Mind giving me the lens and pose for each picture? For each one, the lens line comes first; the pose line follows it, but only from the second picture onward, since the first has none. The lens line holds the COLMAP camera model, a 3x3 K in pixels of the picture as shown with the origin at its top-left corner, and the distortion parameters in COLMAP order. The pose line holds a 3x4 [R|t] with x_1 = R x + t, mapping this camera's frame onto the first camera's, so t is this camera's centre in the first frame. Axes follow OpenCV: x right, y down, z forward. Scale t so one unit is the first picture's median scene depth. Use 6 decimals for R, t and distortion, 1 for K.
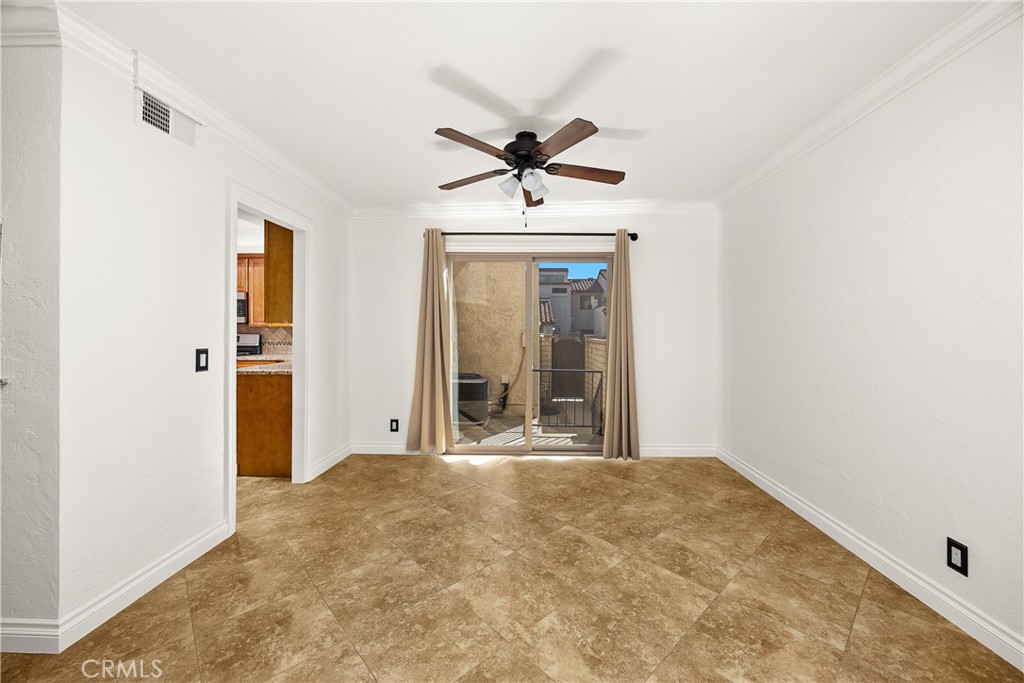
lens RADIAL K [[394.7, 0, 516.9], [0, 394.7, 329.9], [0, 0, 1]] dist [-0.001480, -0.000099]
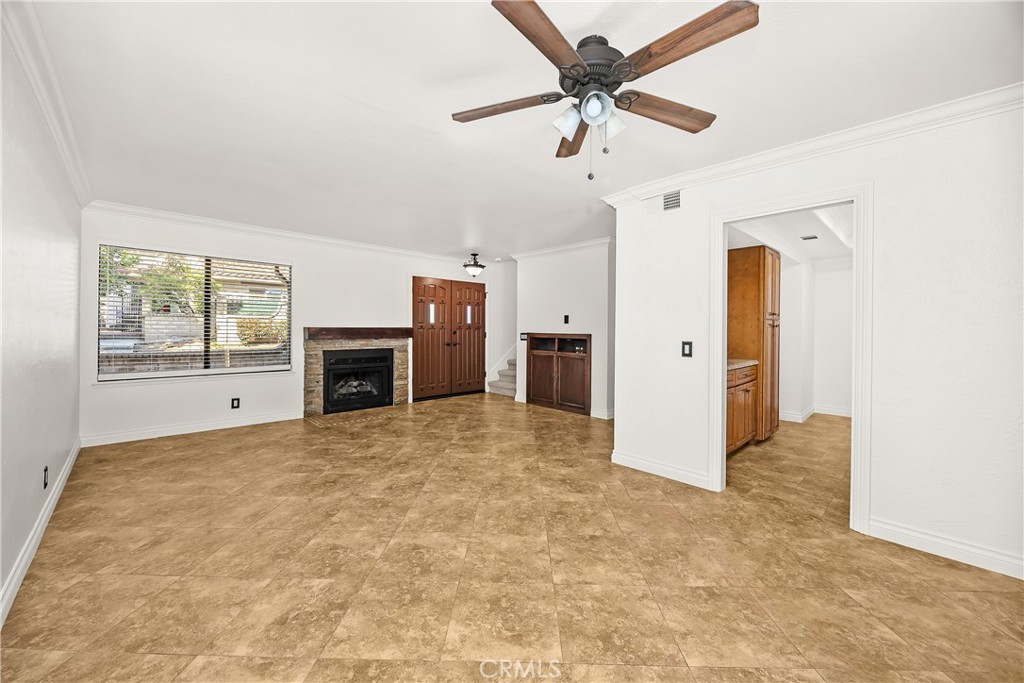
lens RADIAL K [[399.6, 0, 512.5], [0, 399.6, 335.6], [0, 0, 1]] dist [-0.001653, -0.000084]
pose [[-0.697556, 0.011089, -0.716444, 0.711003], [-0.005362, 0.999771, 0.020695, 0.002511], [0.716510, 0.018278, -0.697337, 1.608348]]
